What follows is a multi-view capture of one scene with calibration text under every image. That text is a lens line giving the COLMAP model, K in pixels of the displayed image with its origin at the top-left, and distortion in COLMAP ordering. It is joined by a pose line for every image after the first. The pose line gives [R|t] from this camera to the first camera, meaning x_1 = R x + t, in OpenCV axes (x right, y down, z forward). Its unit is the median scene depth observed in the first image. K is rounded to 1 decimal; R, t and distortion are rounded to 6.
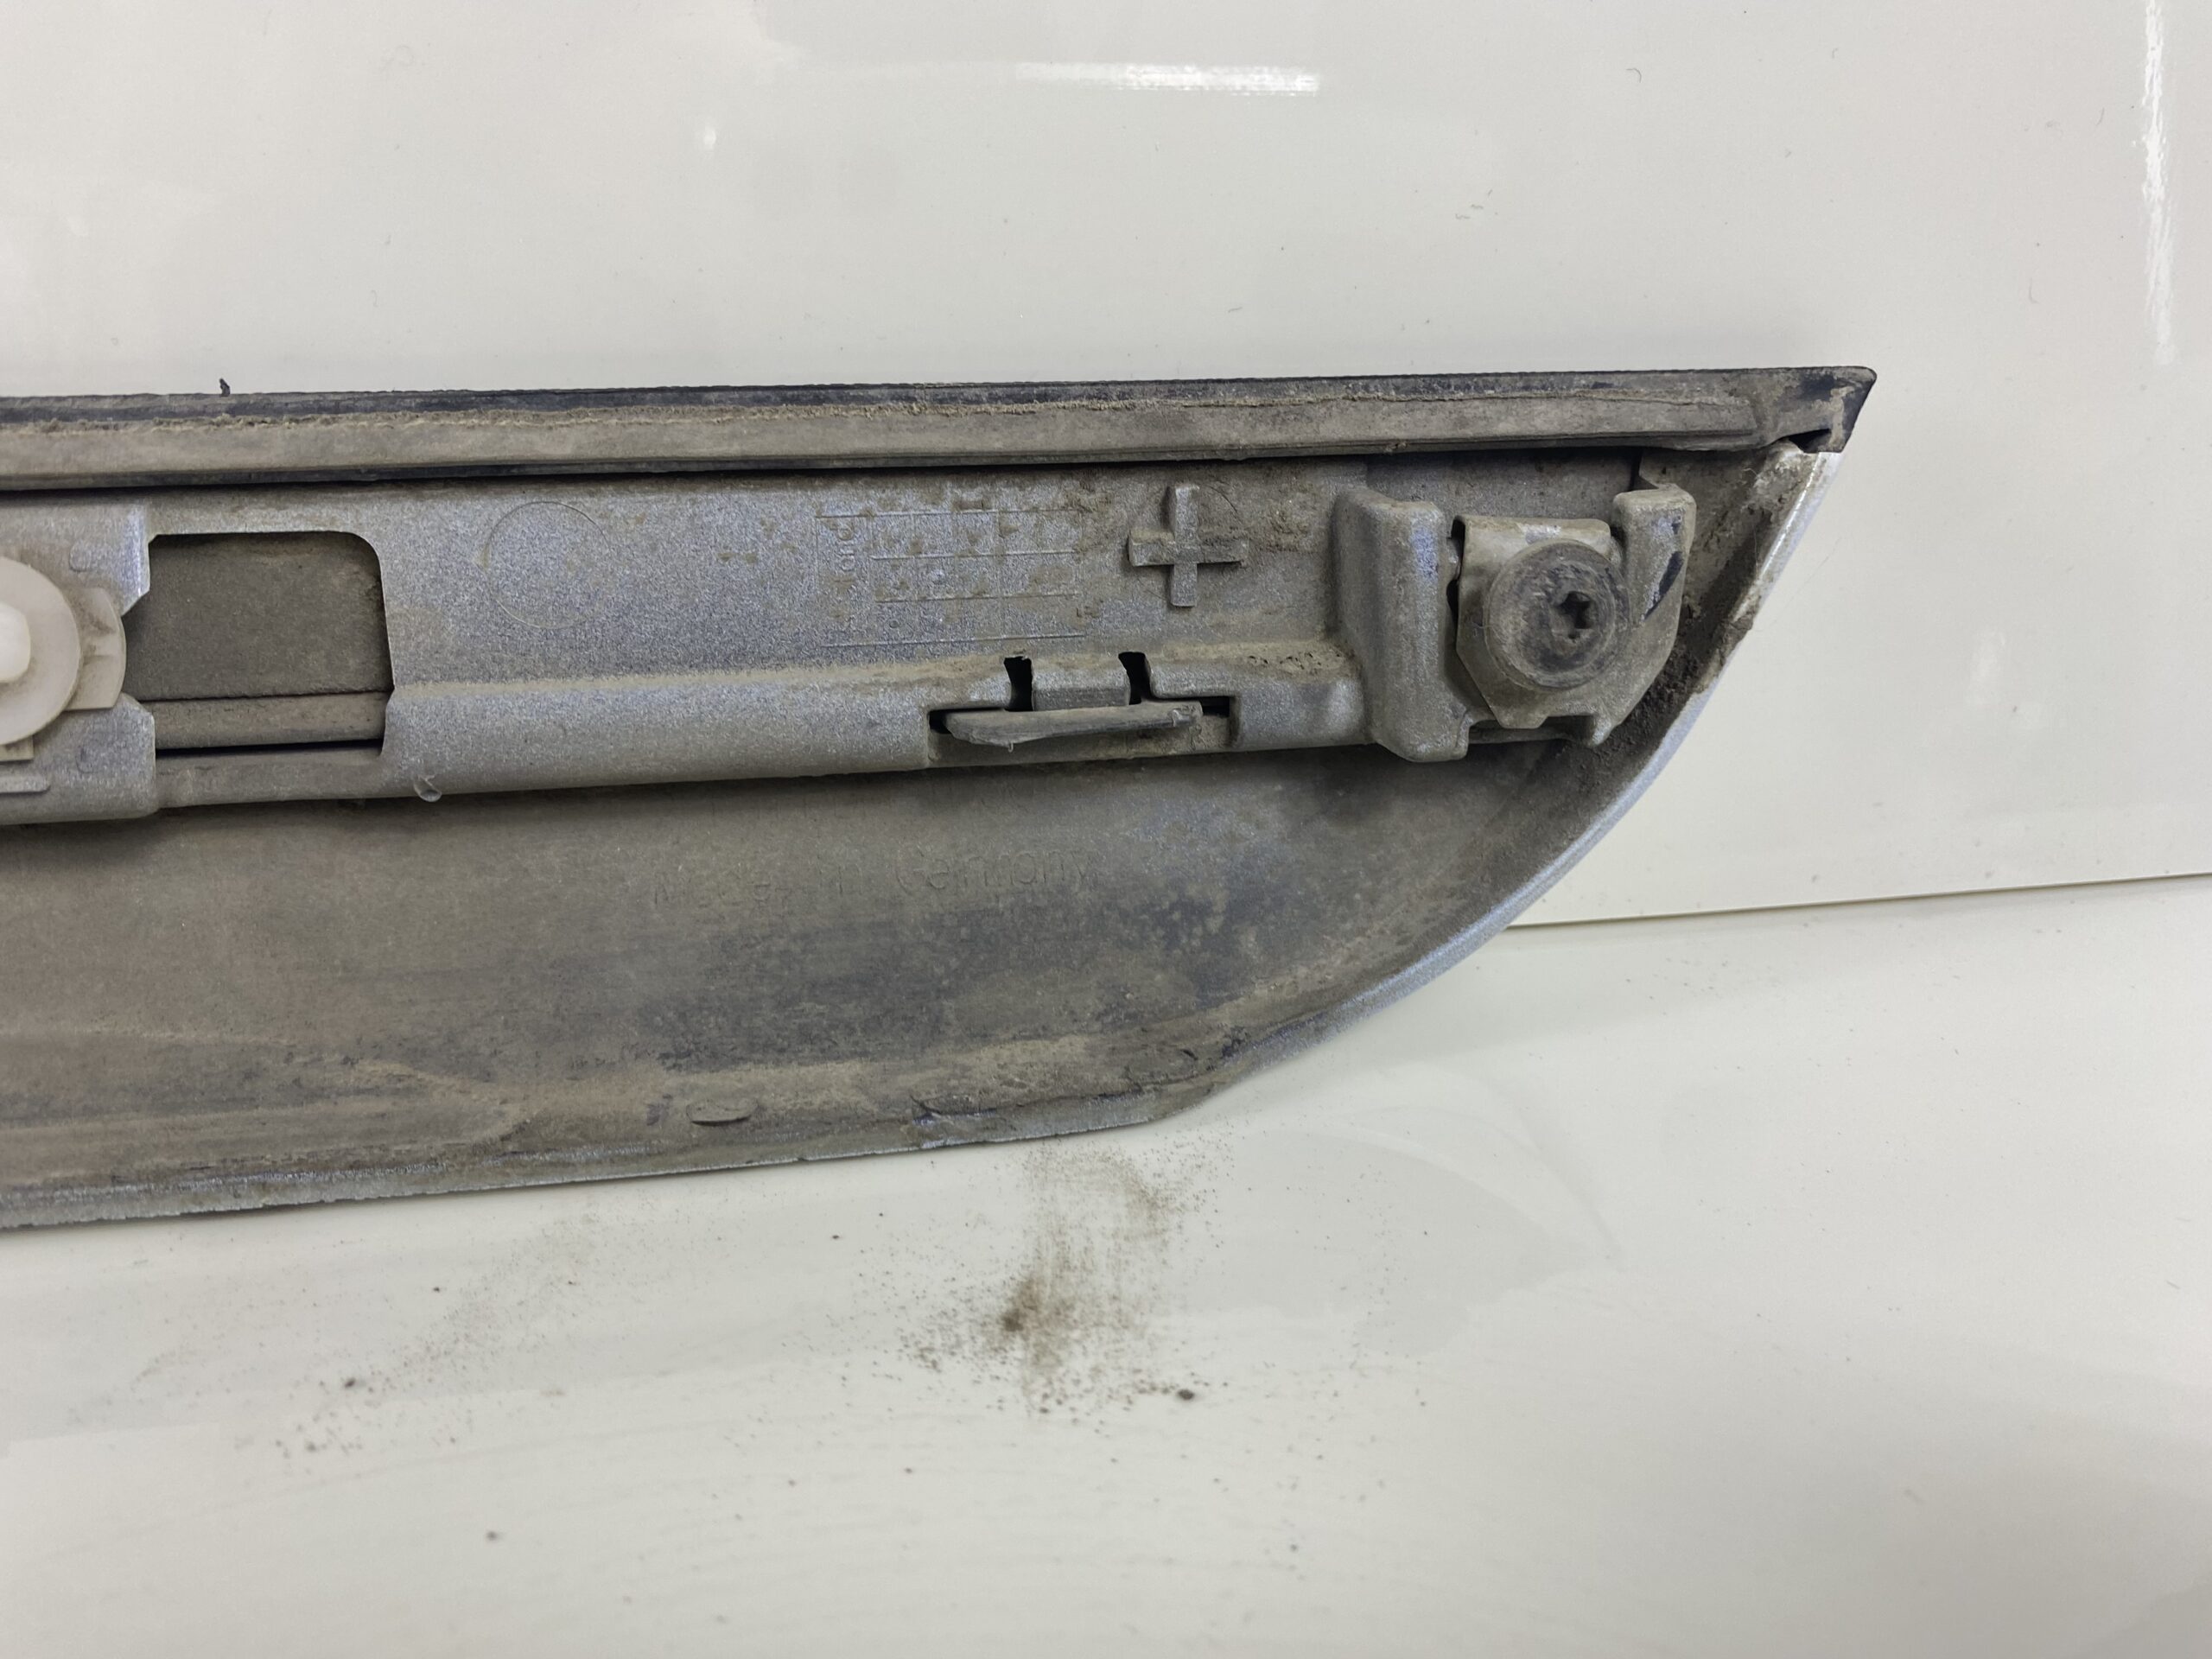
lens RADIAL K [[1554.5, 0, 1120.2], [0, 1554.5, 843.8], [0, 0, 1]] dist [-0.035613, 0.010660]
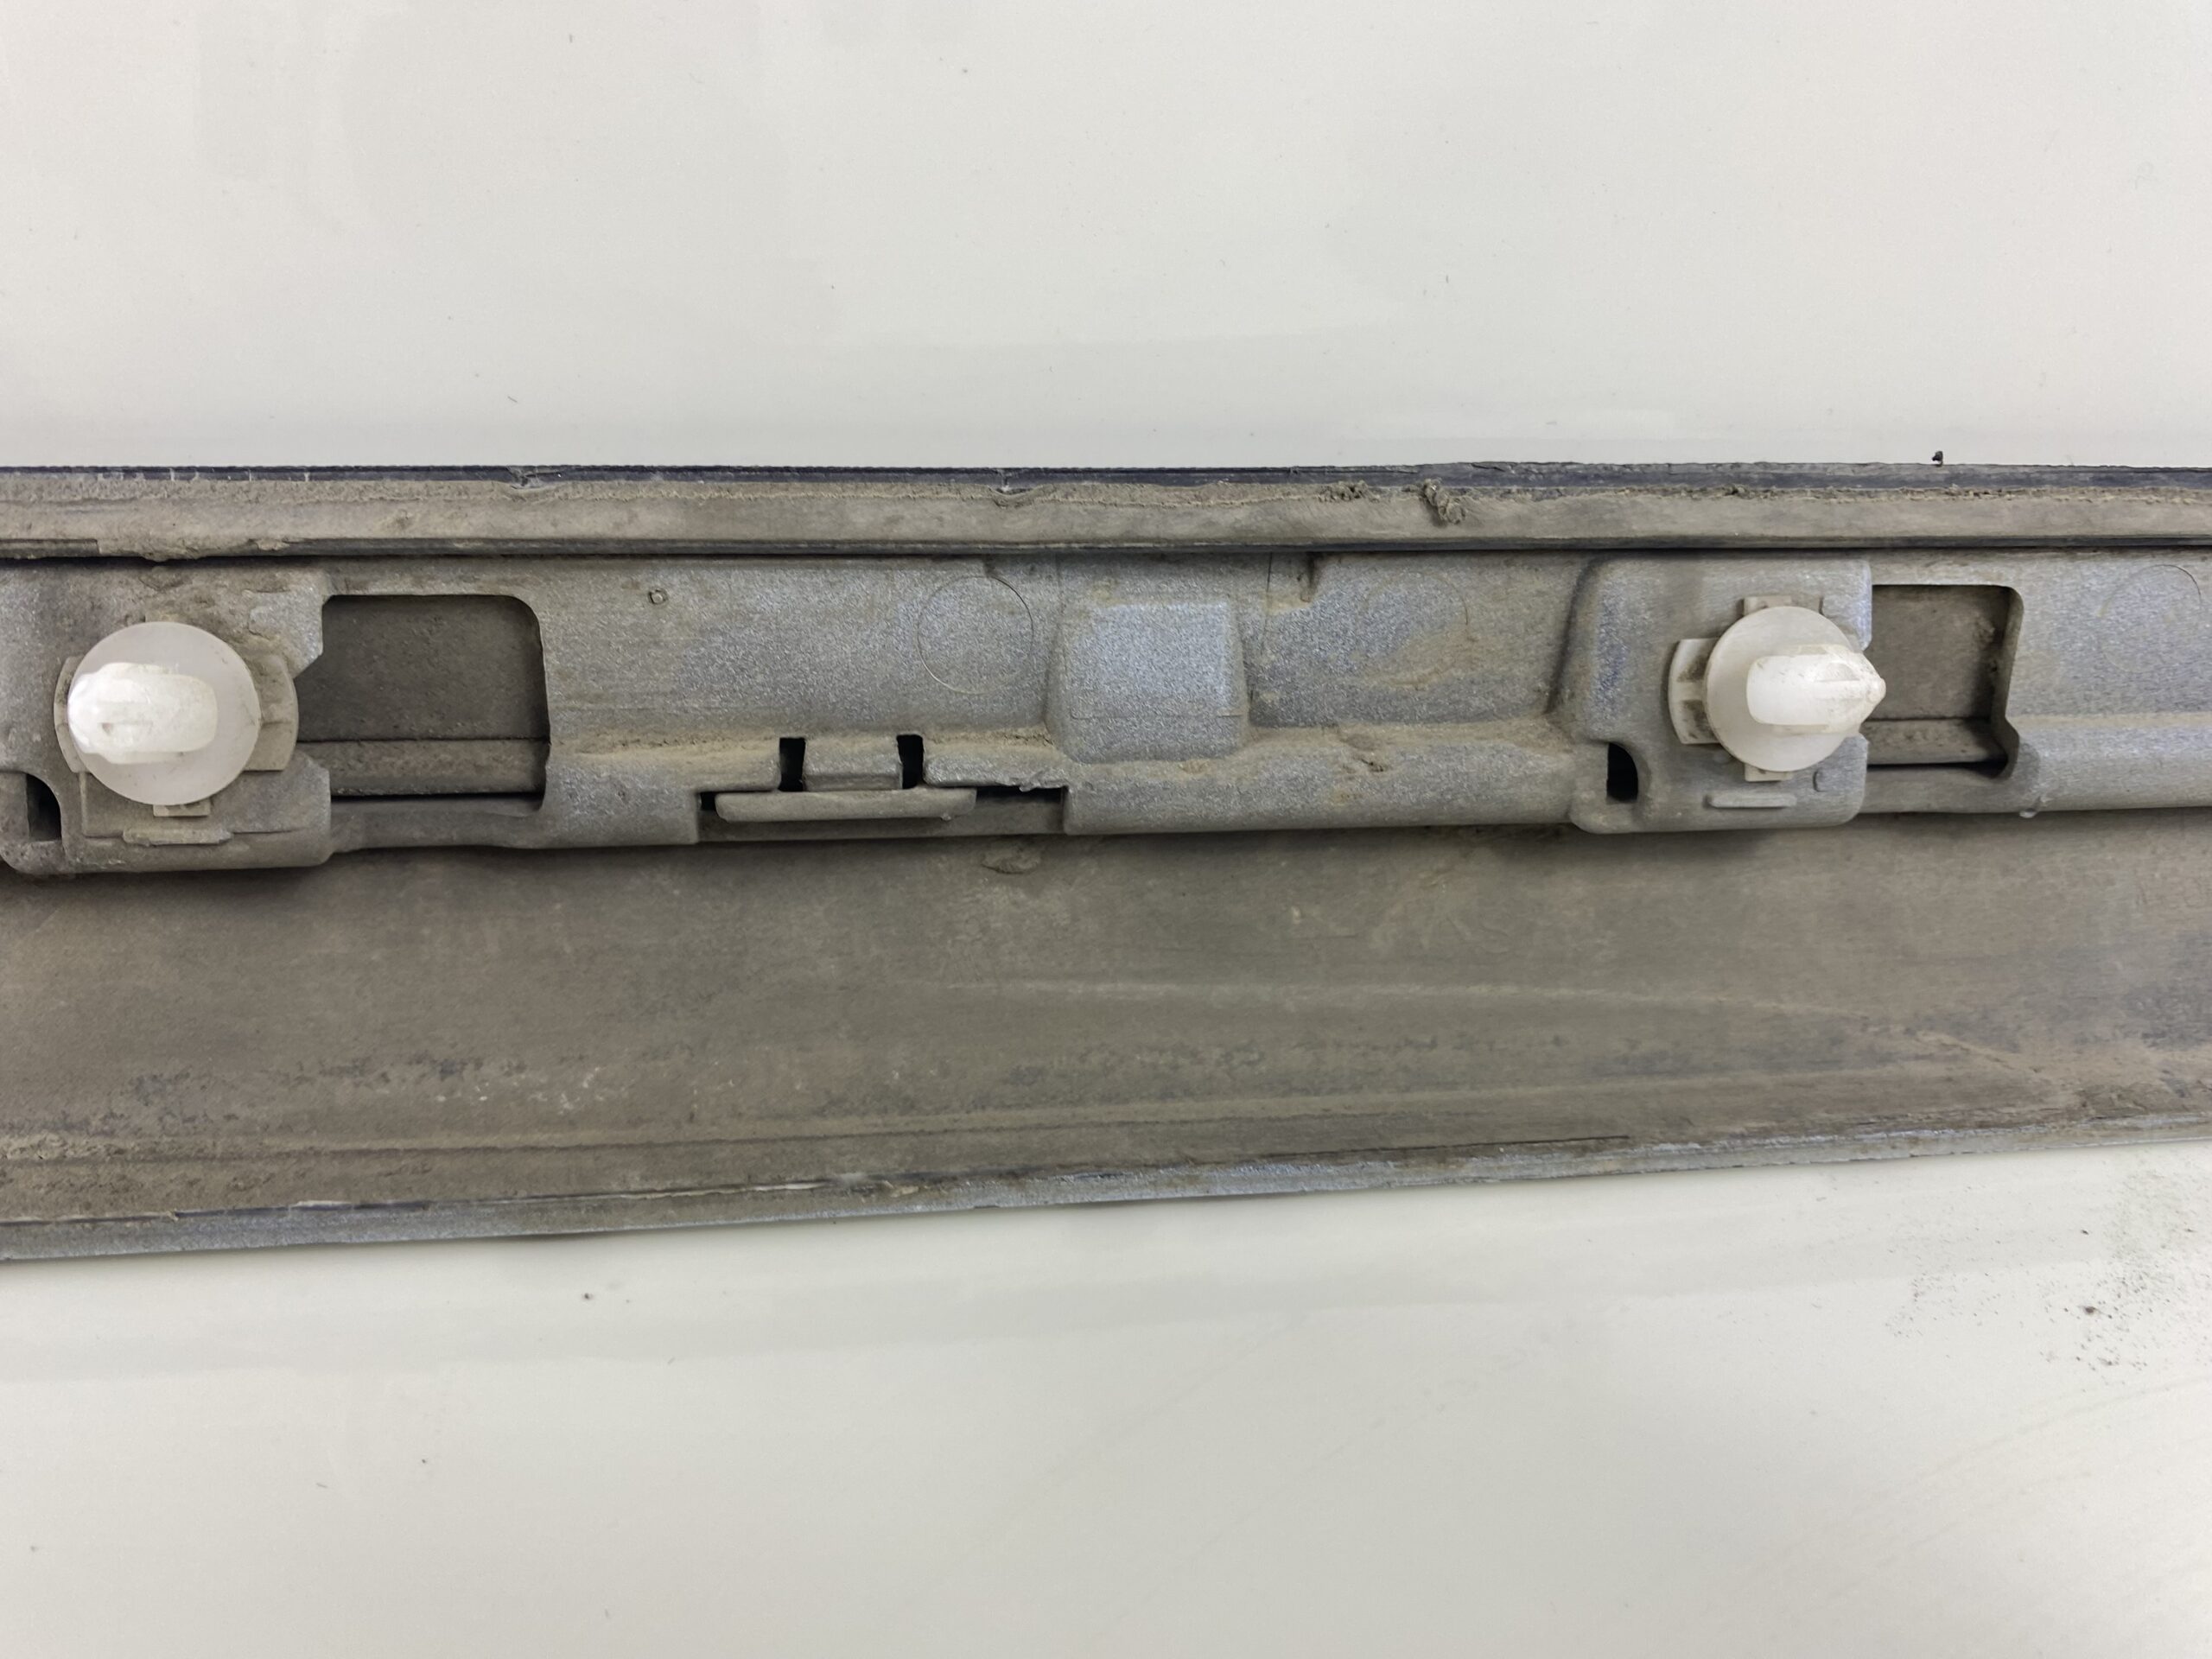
lens RADIAL K [[1554.5, 0, 1058.0], [0, 1554.5, 780.9], [0, 0, 1]] dist [-0.035613, 0.010660]
pose [[0.998148, 0.020926, -0.057126, -1.080675], [-0.025895, 0.995812, -0.087678, 0.070019], [0.055052, 0.088995, 0.994510, -0.216040]]
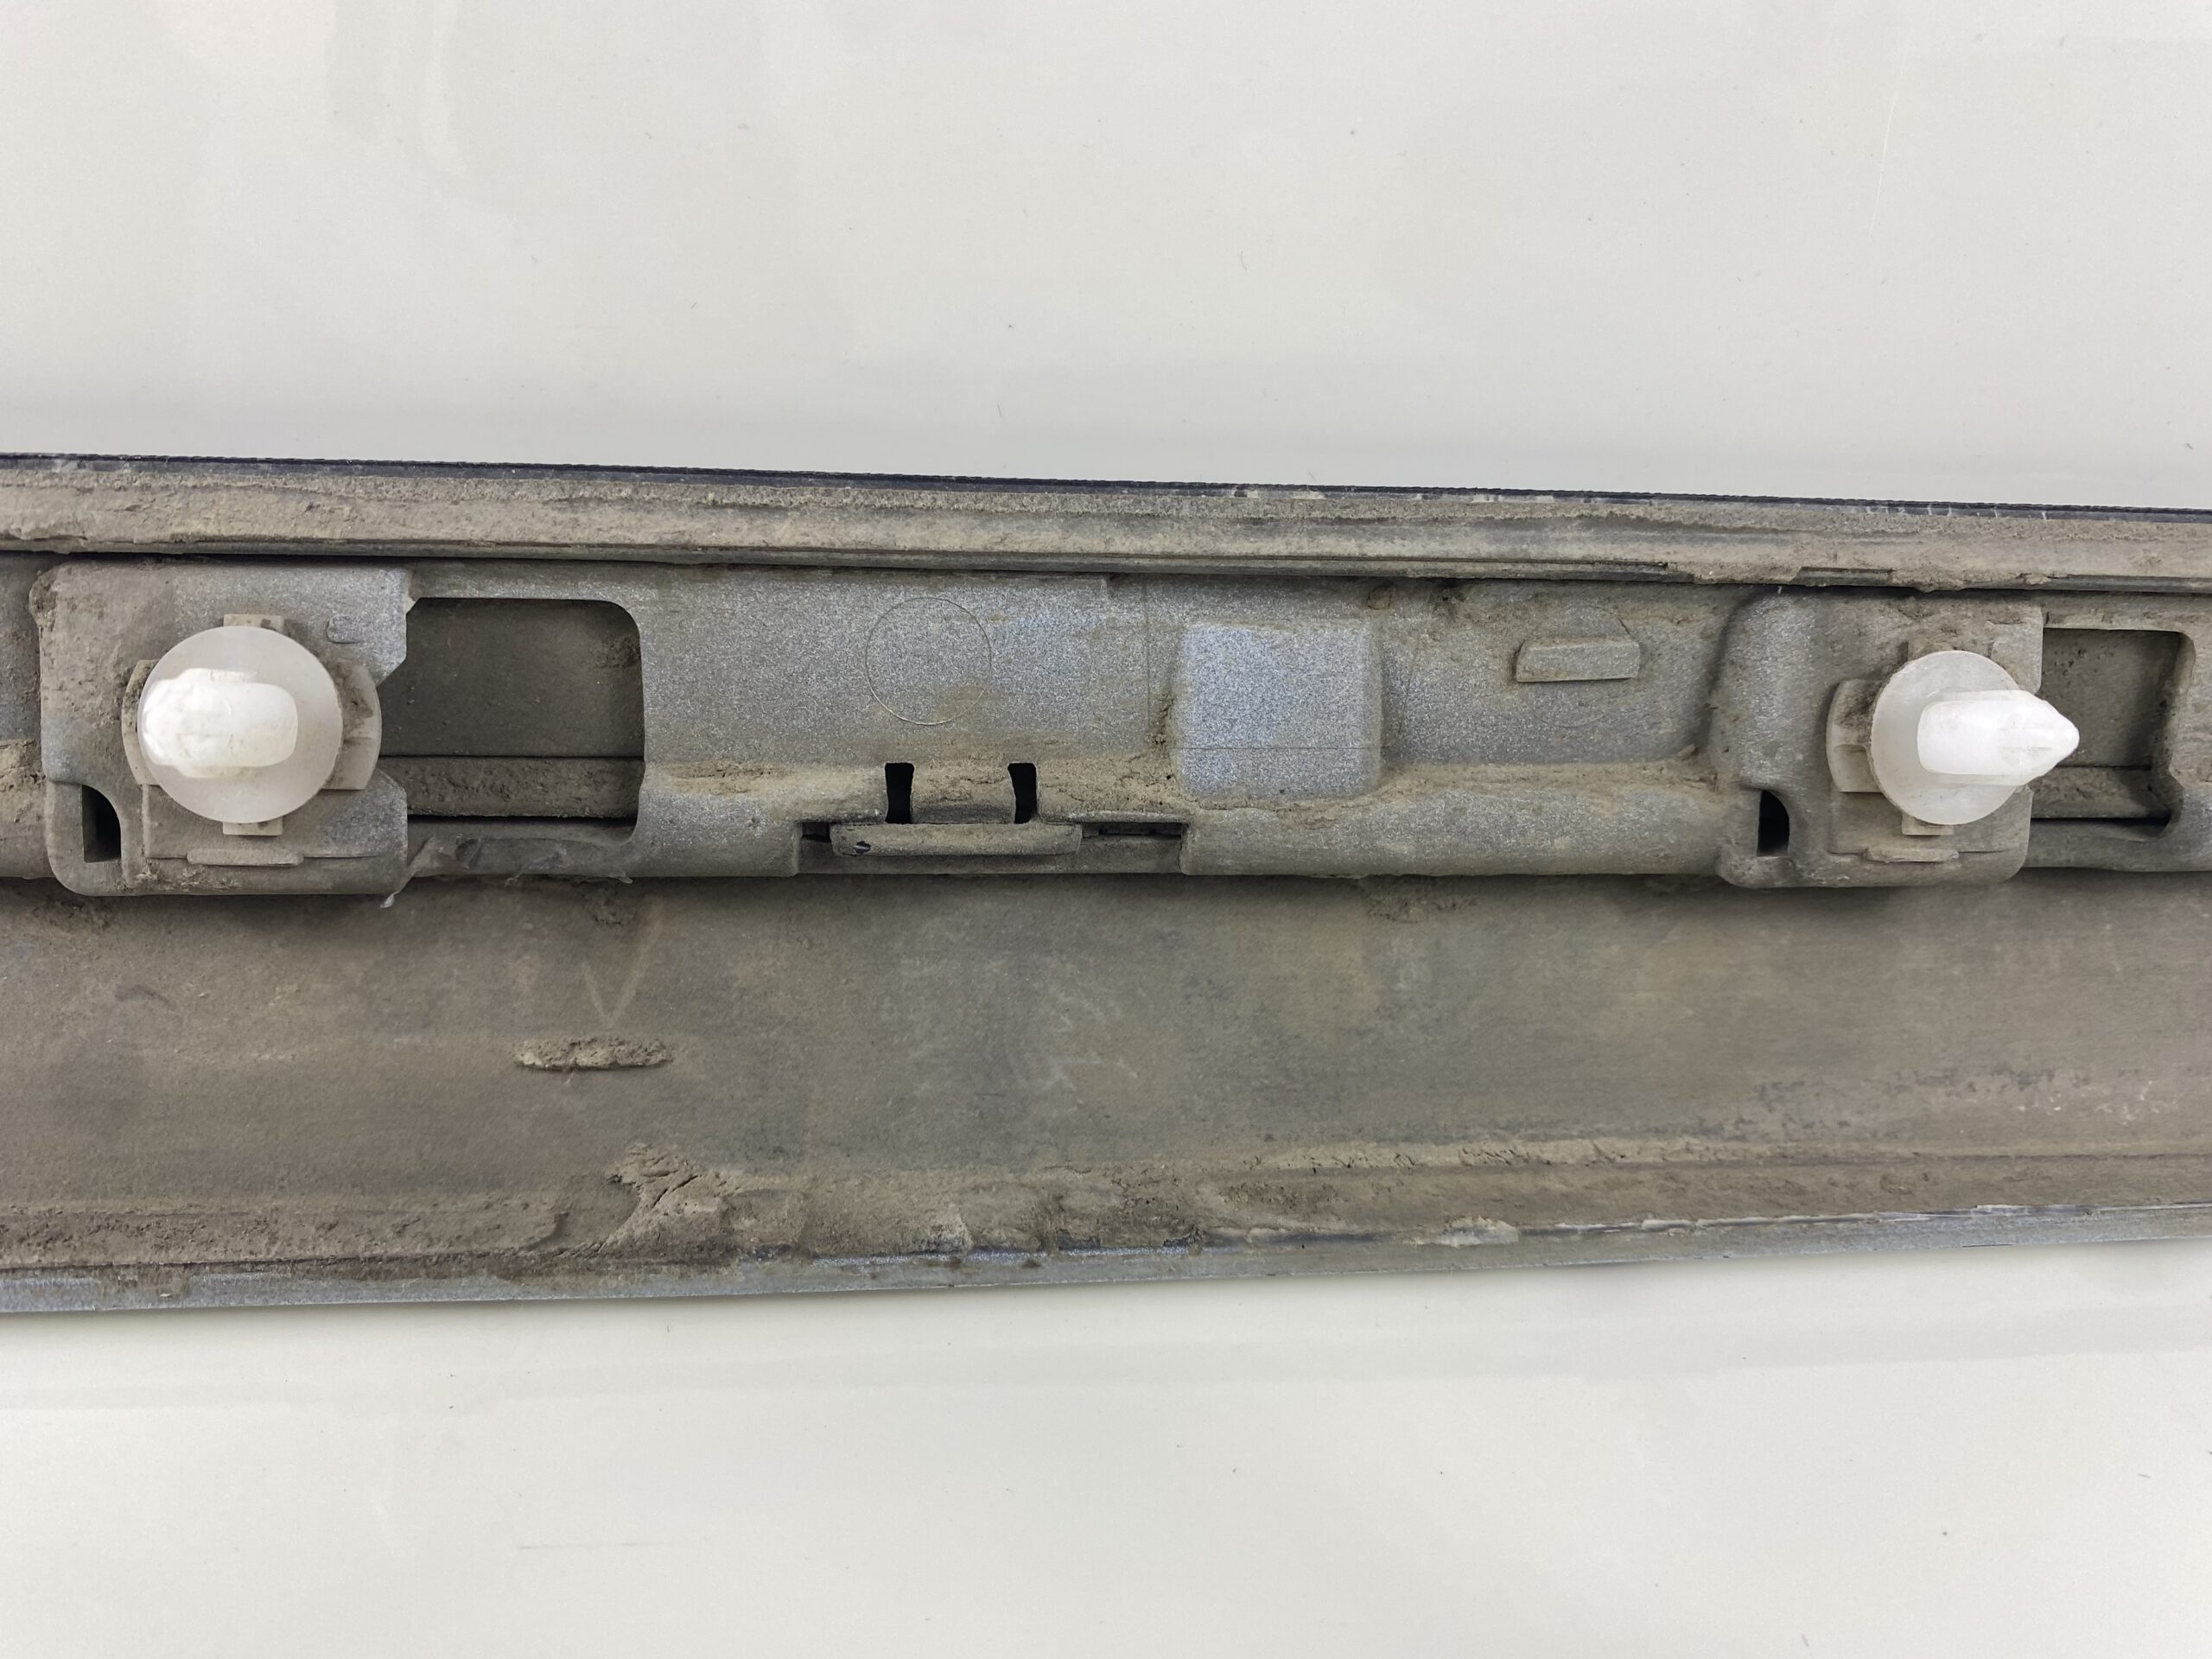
lens RADIAL K [[1663.8, 0, 1098.7], [0, 1663.8, 821.3], [0, 0, 1]] dist [0.014130, 0.014745]
pose [[0.999094, 0.041627, -0.008811, -2.738344], [-0.042238, 0.995293, -0.087221, 0.161089], [0.005139, 0.087515, 0.996150, -0.467530]]
